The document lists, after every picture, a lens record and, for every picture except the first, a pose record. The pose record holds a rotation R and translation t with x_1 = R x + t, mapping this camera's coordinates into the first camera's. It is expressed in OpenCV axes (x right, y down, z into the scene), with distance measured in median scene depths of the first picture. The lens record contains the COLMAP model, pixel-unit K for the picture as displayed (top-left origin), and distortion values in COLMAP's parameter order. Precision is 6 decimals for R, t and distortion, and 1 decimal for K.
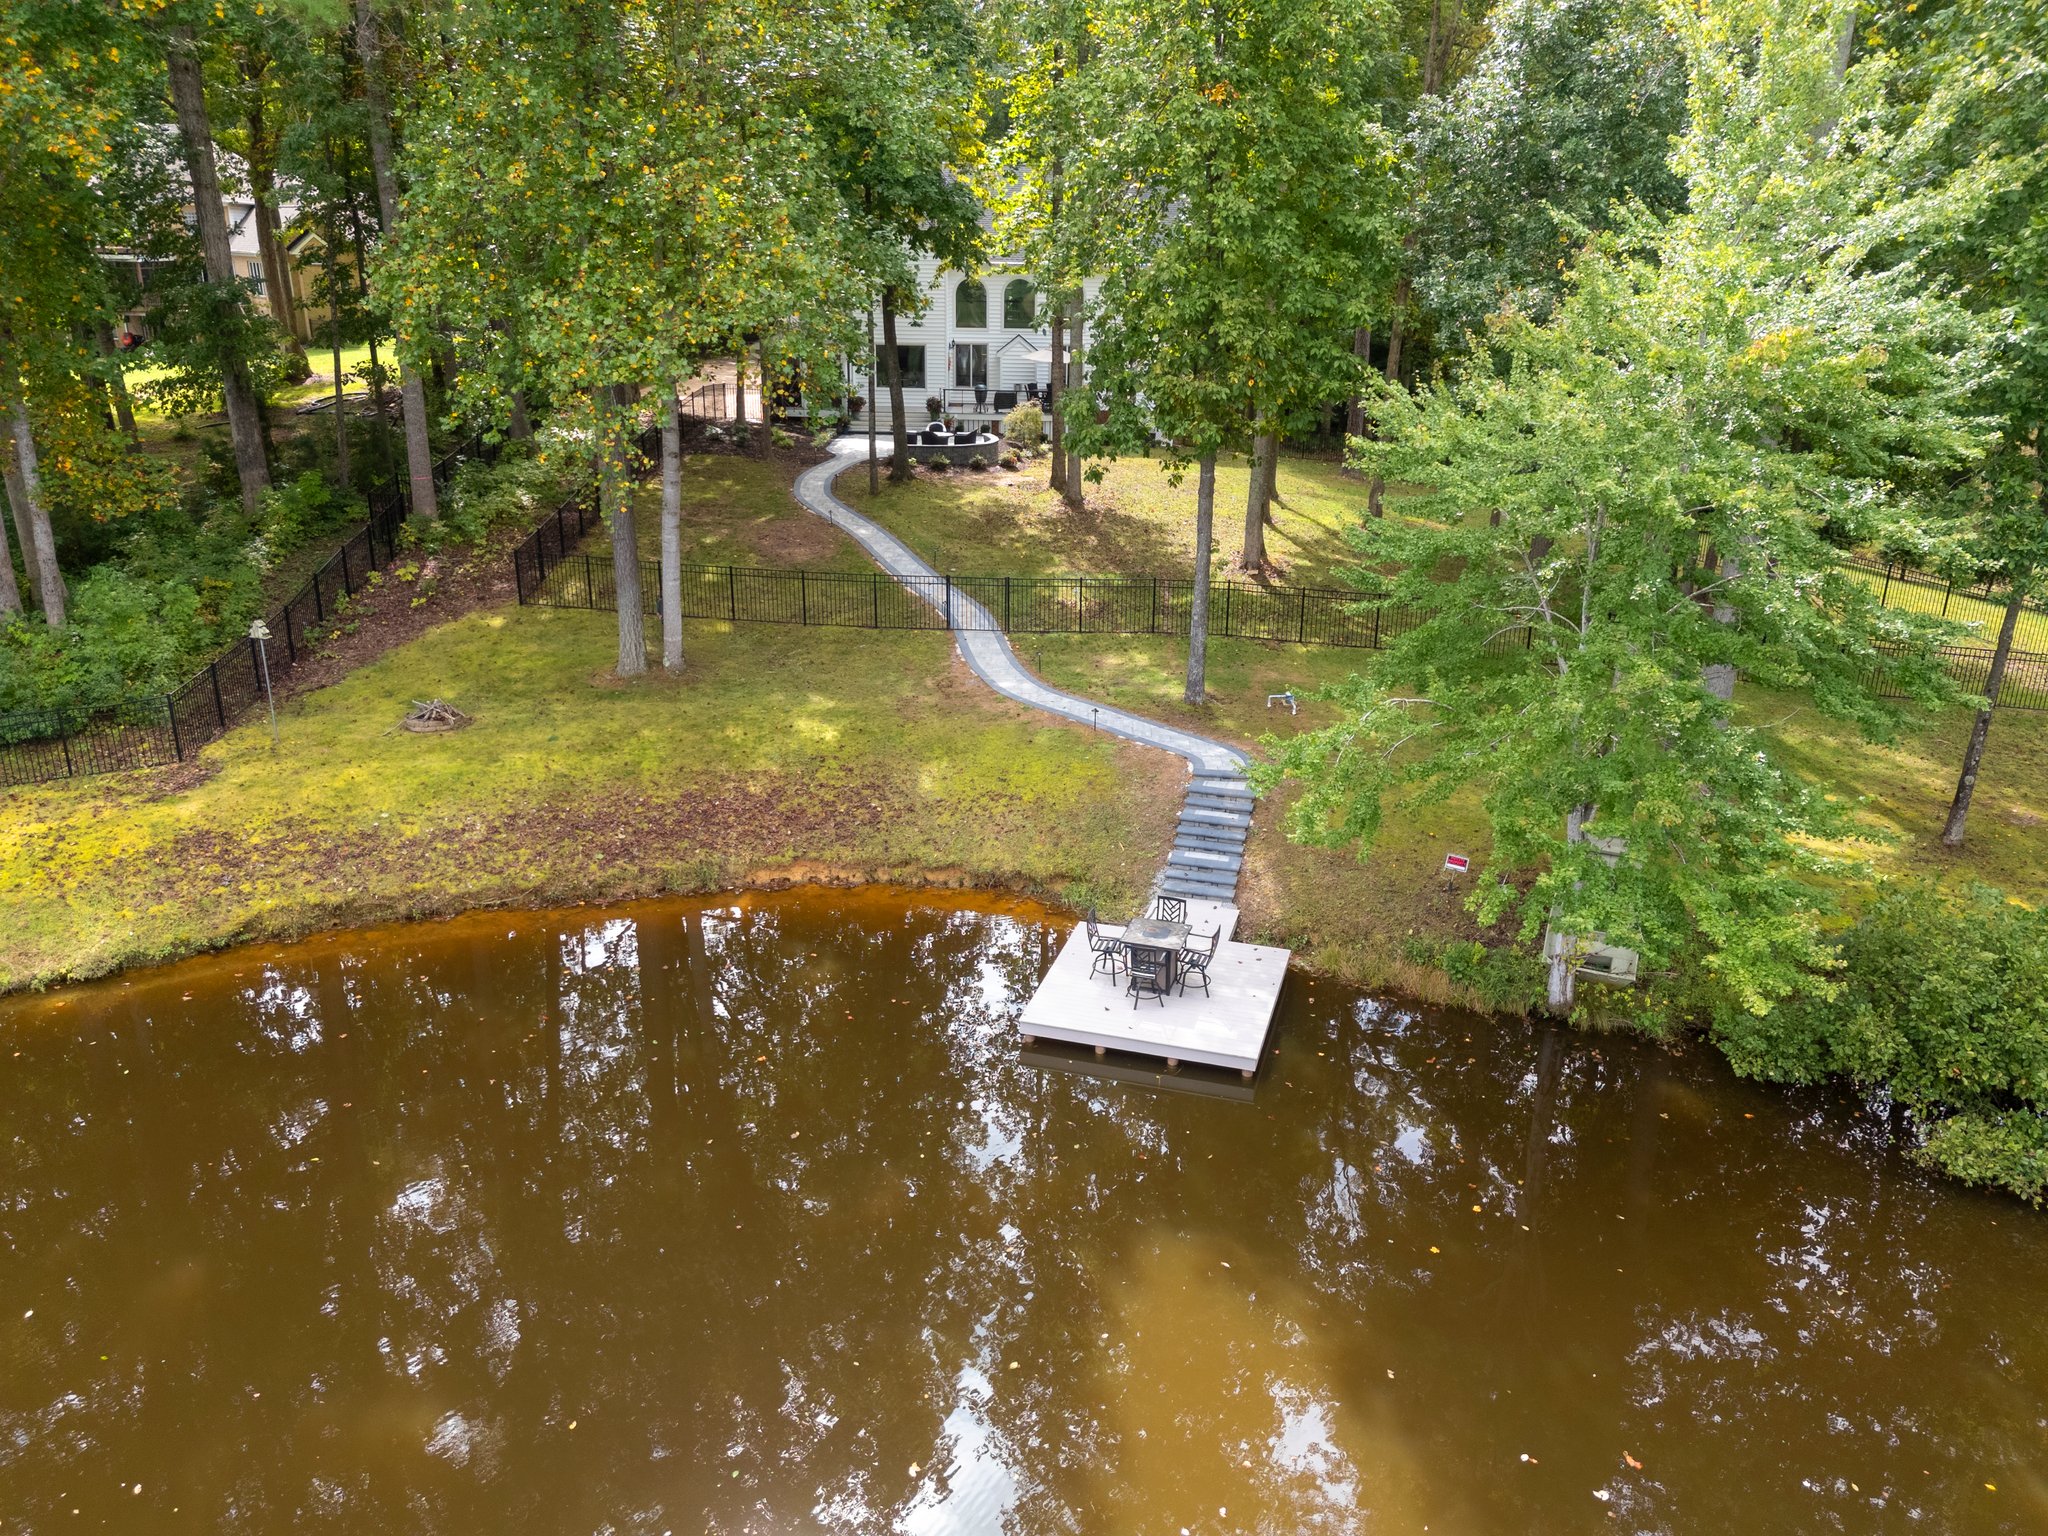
lens RADIAL K [[1478.6, 0, 1027.4], [0, 1478.6, 775.1], [0, 0, 1]] dist [0.063488, -0.059127]
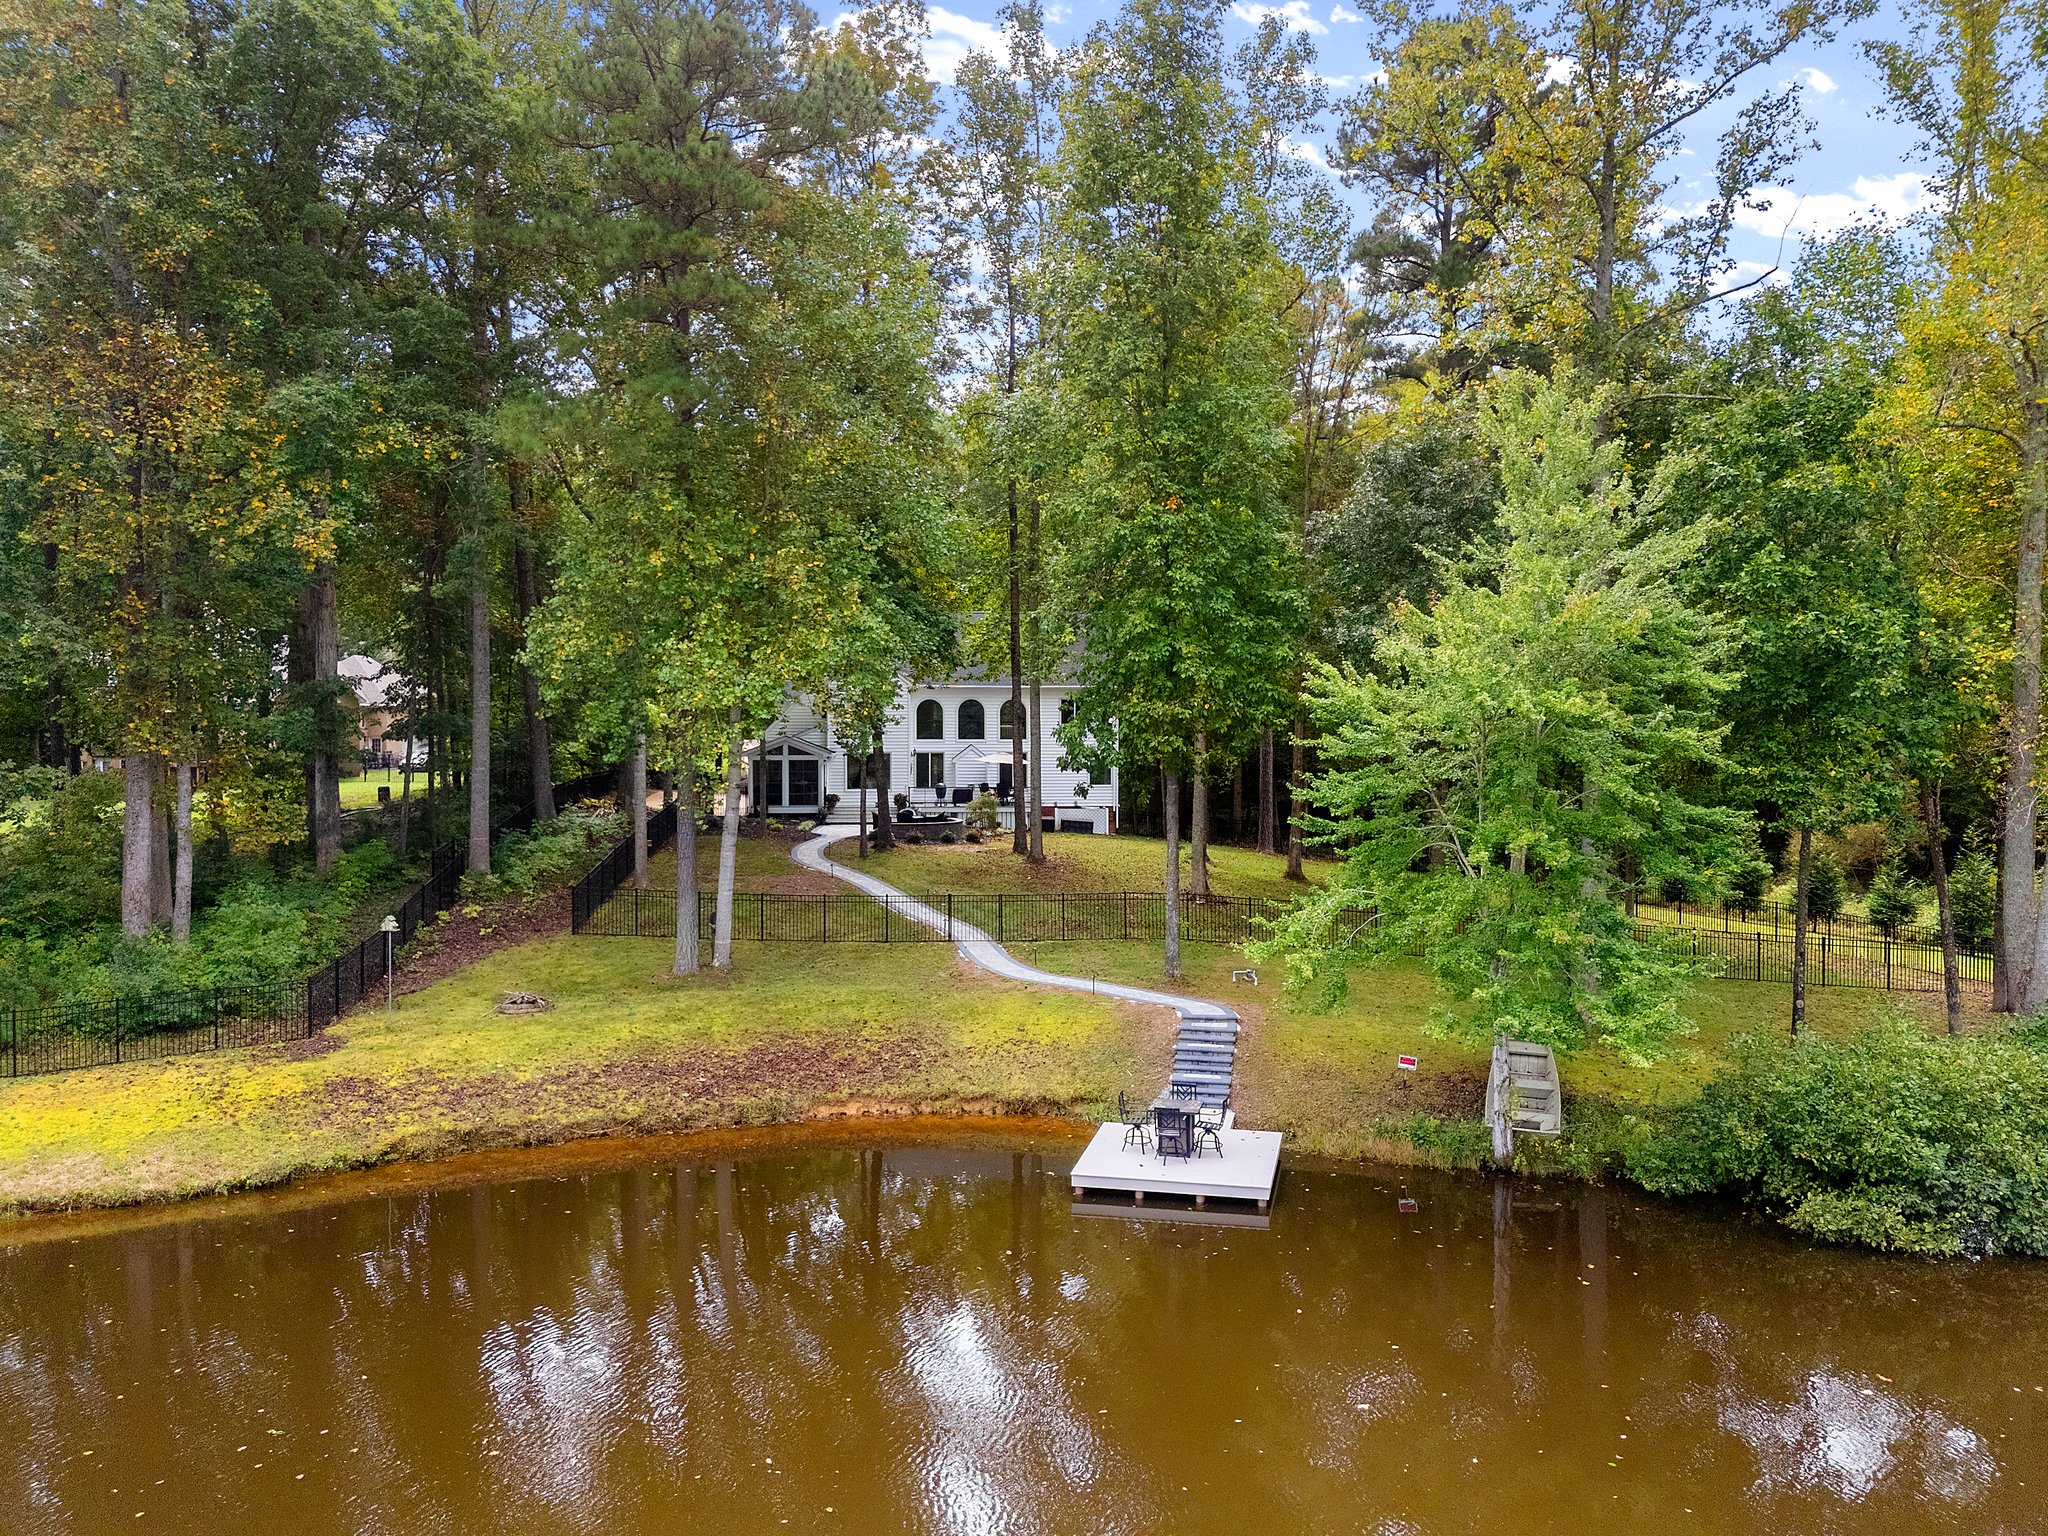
lens RADIAL K [[1489.8, 0, 1026.1], [0, 1489.8, 779.2], [0, 0, 1]] dist [0.035093, -0.009445]
pose [[0.997497, -0.015986, 0.068872, -0.098419], [0.036156, 0.952435, -0.302590, 0.184605], [-0.060759, 0.304323, 0.950629, -0.208417]]
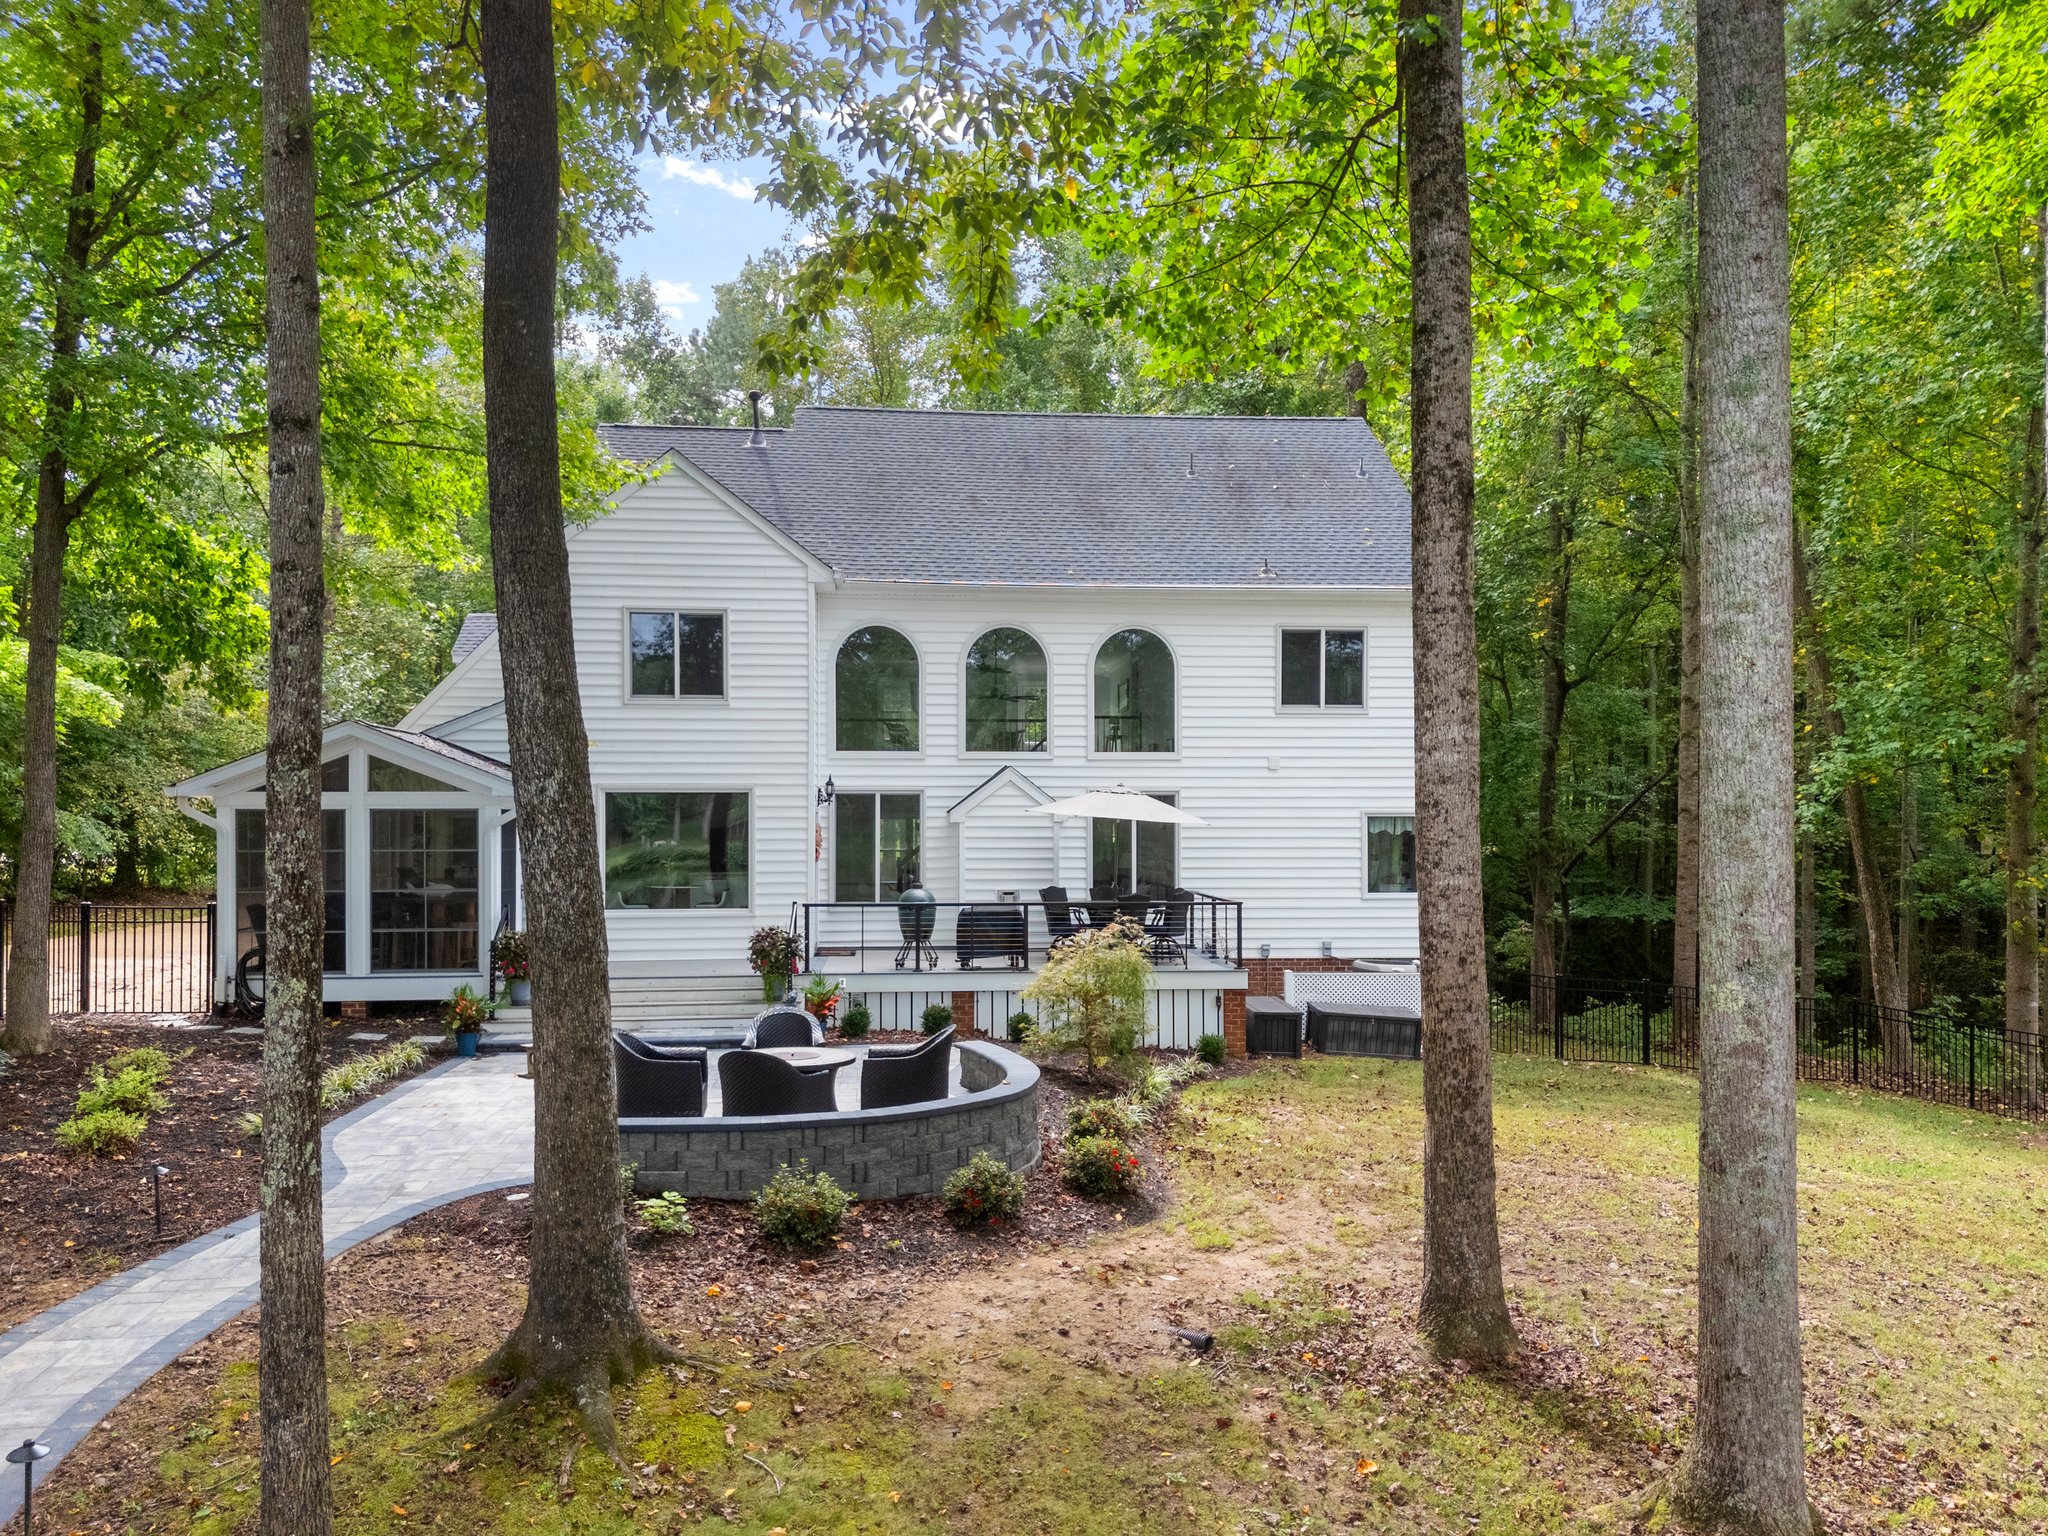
lens RADIAL K [[1489.8, 0, 1026.1], [0, 1489.8, 779.2], [0, 0, 1]] dist [0.035093, -0.009445]
pose [[0.993603, -0.011256, 0.112370, -0.097782], [0.050978, 0.932581, -0.357342, -0.365028], [-0.100772, 0.360784, 0.927189, 1.499768]]
